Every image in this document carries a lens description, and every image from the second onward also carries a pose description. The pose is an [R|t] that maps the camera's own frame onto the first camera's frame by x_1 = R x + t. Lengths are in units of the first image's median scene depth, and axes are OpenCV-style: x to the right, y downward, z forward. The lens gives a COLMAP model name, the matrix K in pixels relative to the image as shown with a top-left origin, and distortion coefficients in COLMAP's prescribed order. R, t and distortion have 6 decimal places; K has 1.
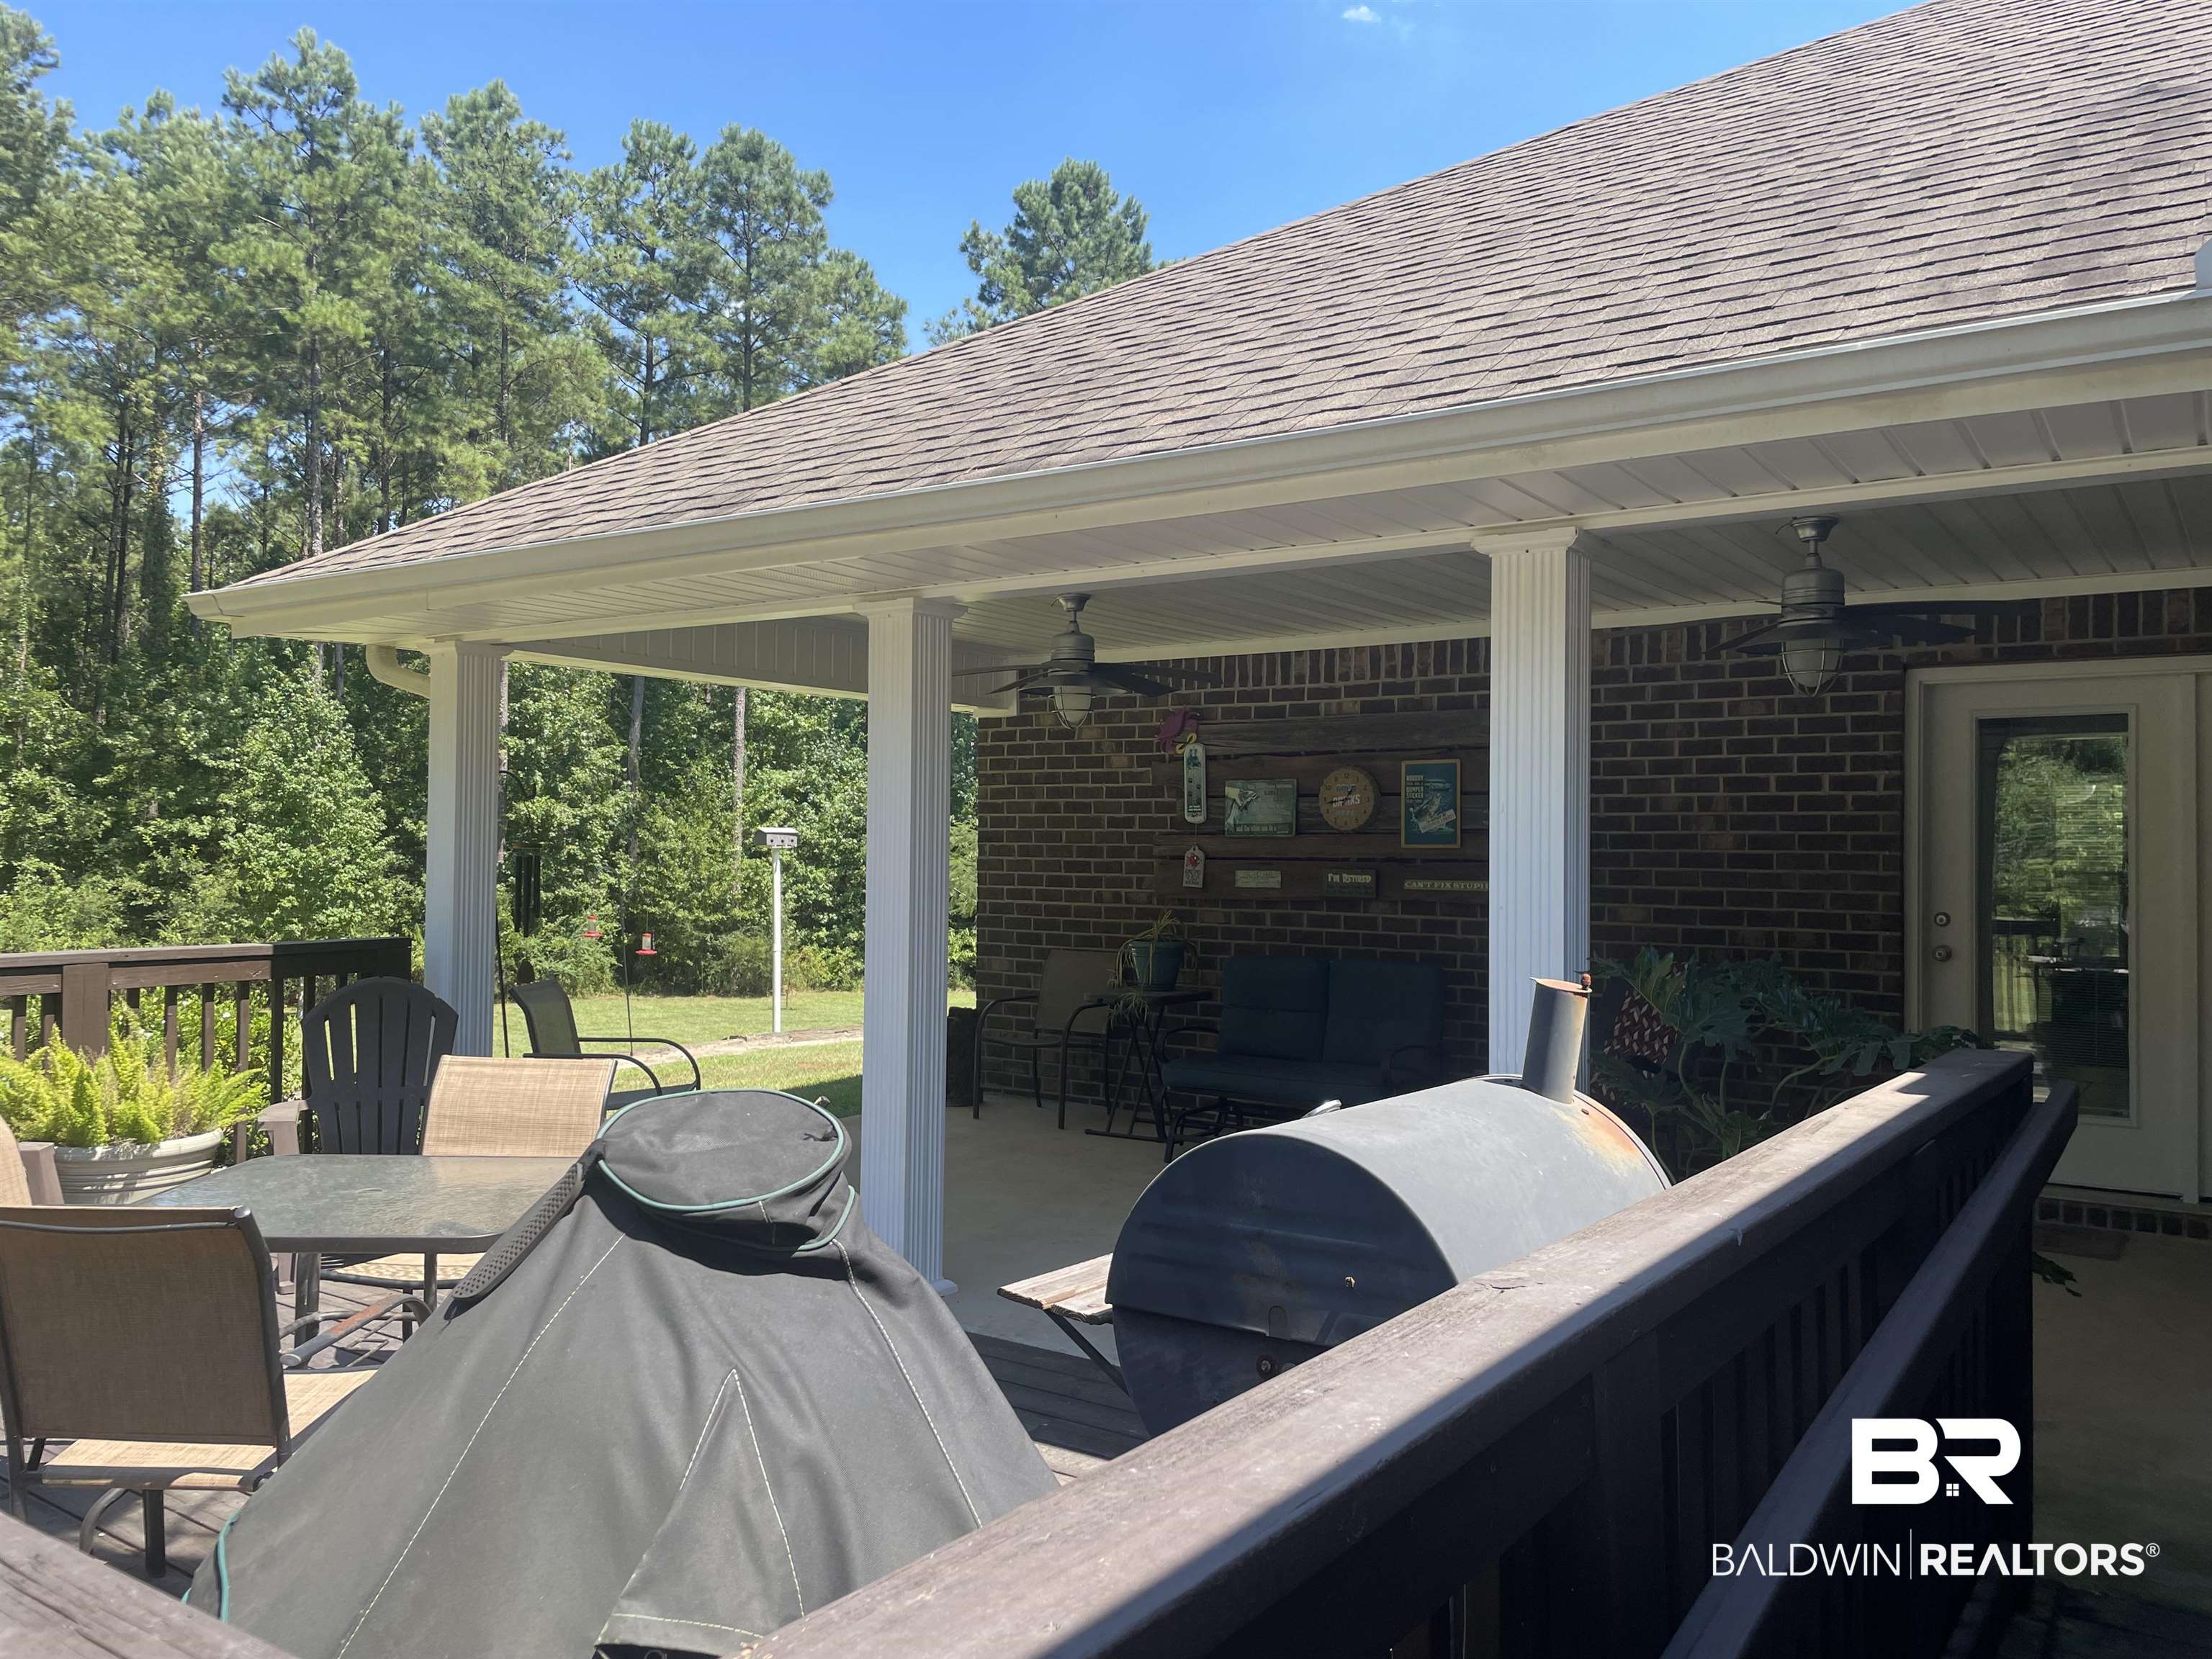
lens RADIAL K [[1686.2, 0, 1104.3], [0, 1686.2, 814.9], [0, 0, 1]] dist [0.090215, -0.121419]
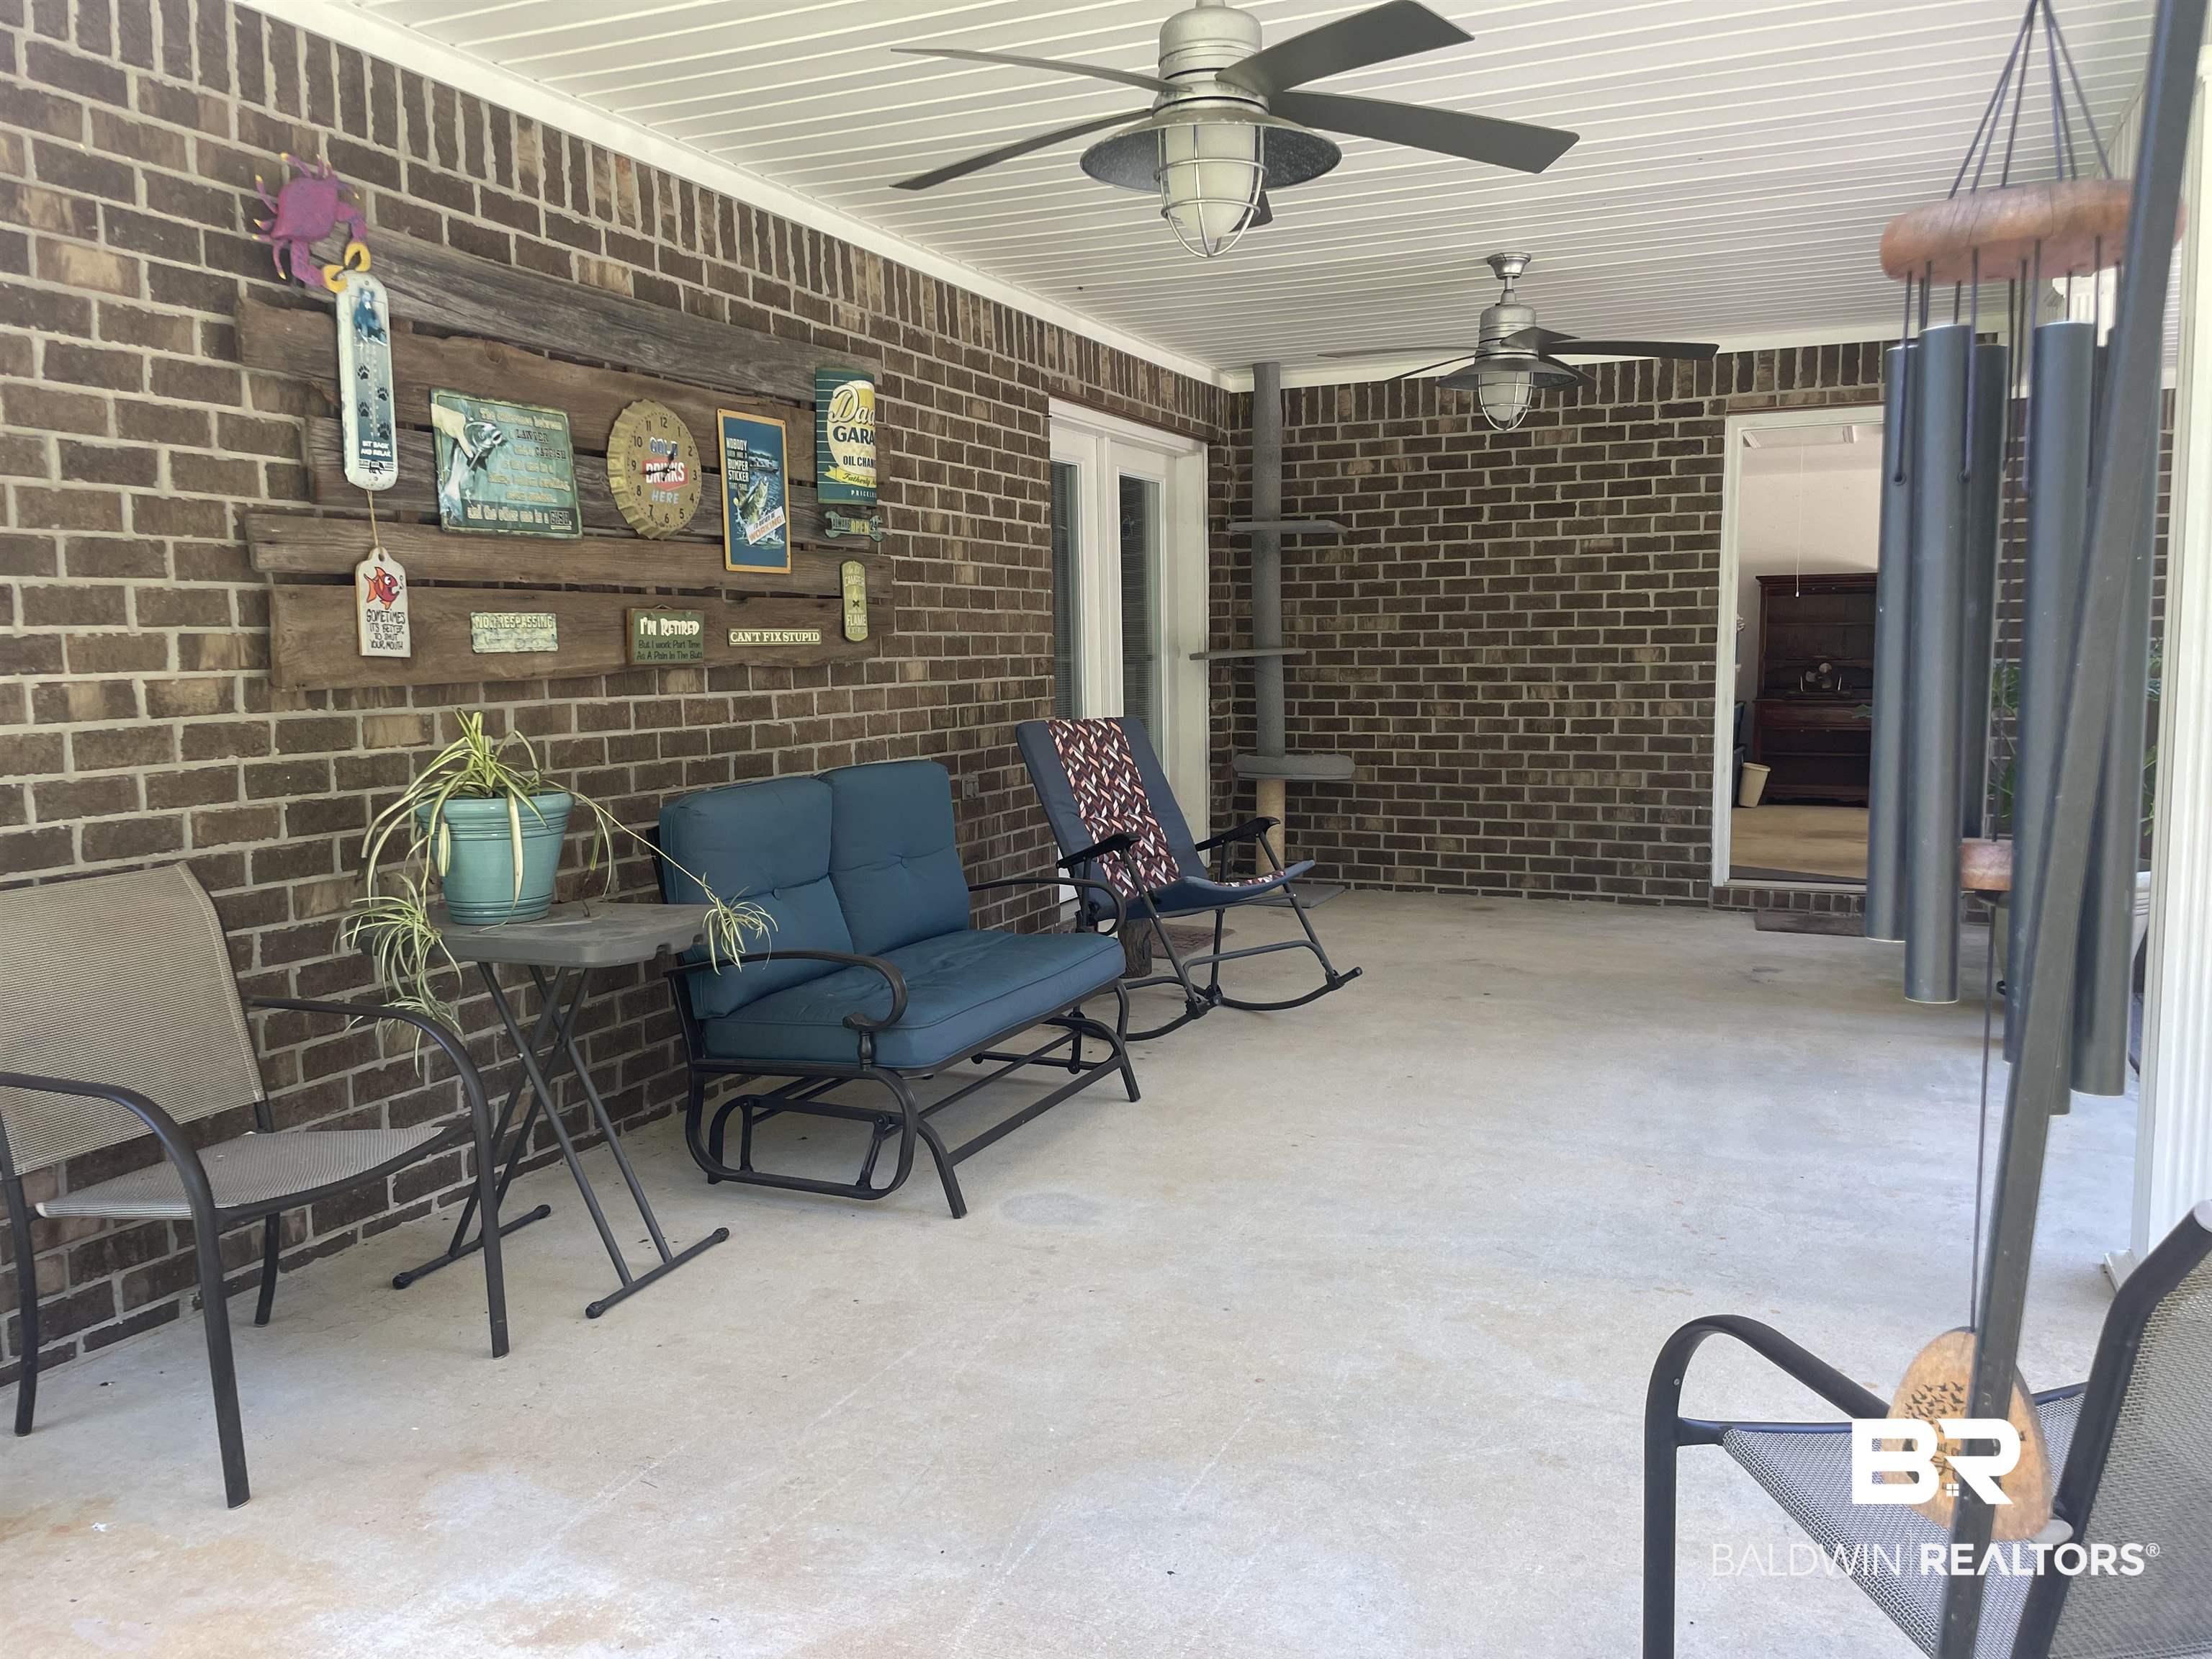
lens RADIAL K [[1686.2, 0, 1104.3], [0, 1686.2, 814.9], [0, 0, 1]] dist [0.090215, -0.121419]
pose [[-0.210008, -0.106432, 0.971889, -0.351496], [-0.008447, 0.994218, 0.107052, 0.034150], [-0.977663, 0.014273, -0.209692, 0.882637]]
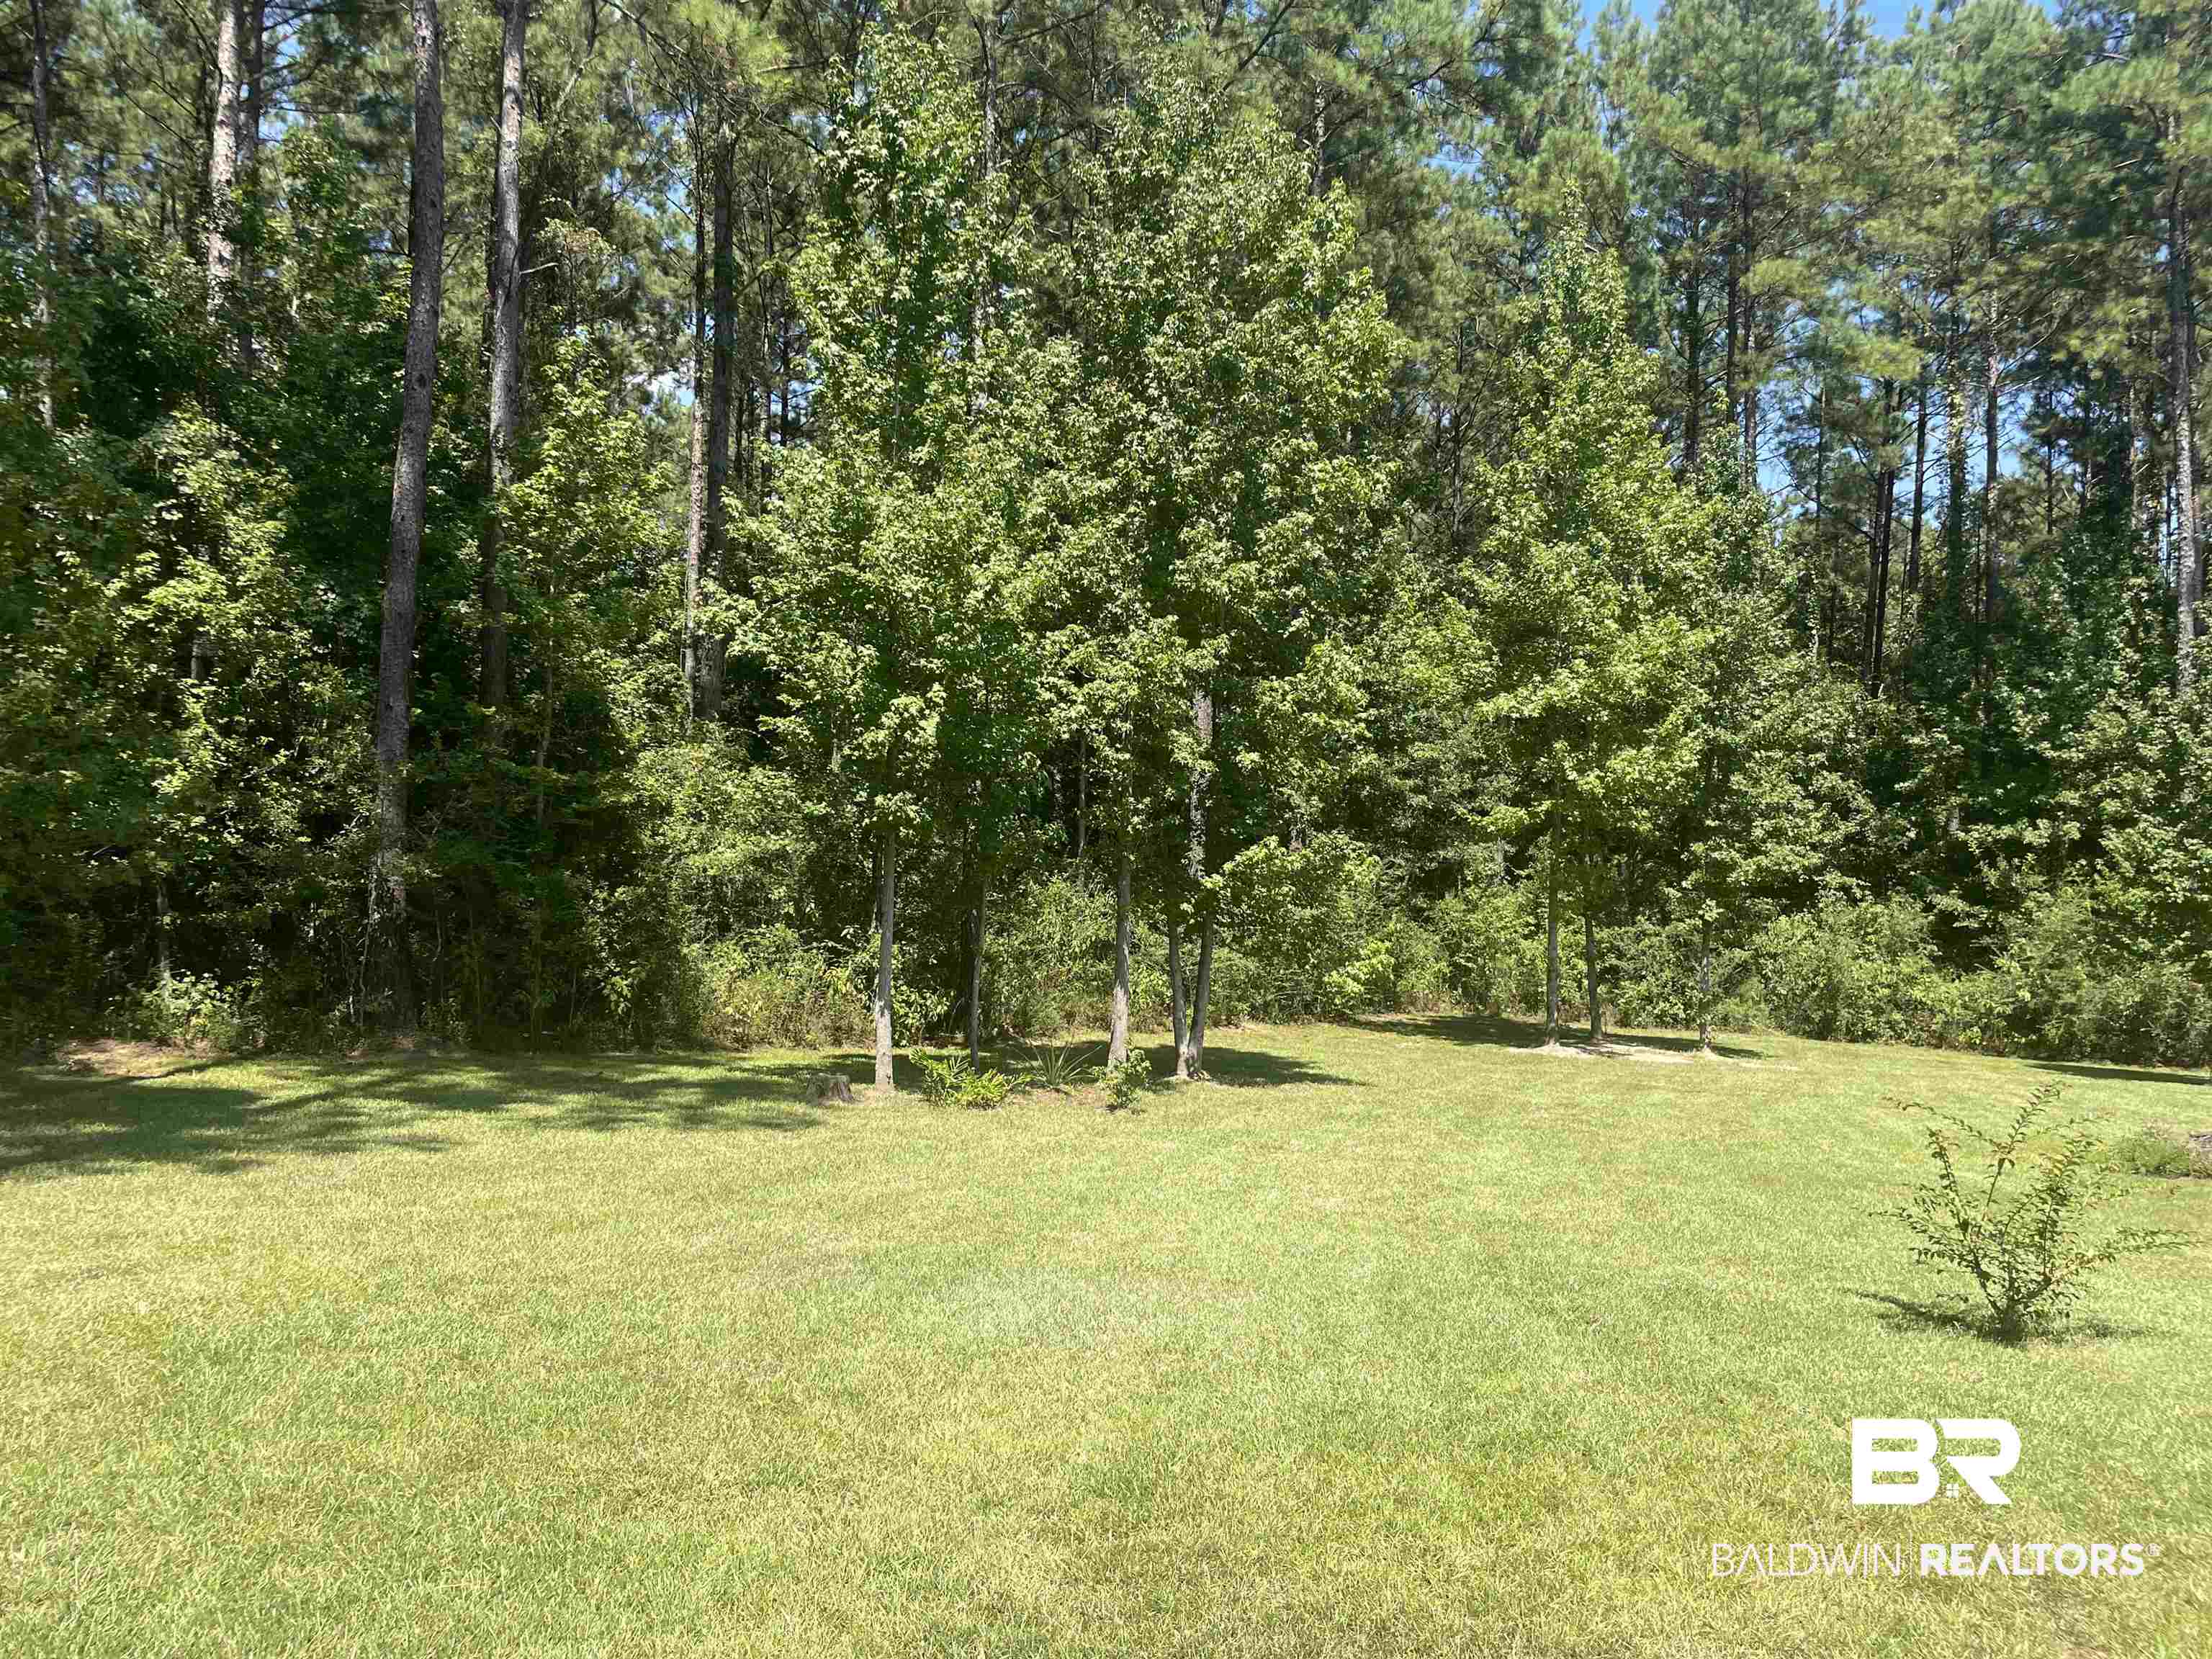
lens RADIAL K [[1686.2, 0, 1104.3], [0, 1686.2, 814.9], [0, 0, 1]] dist [0.090215, -0.121419]
pose [[0.622804, -0.029607, -0.781817, -0.902580], [-0.000147, 0.999279, -0.037958, 0.153718], [0.782378, 0.023755, 0.622351, 0.837670]]
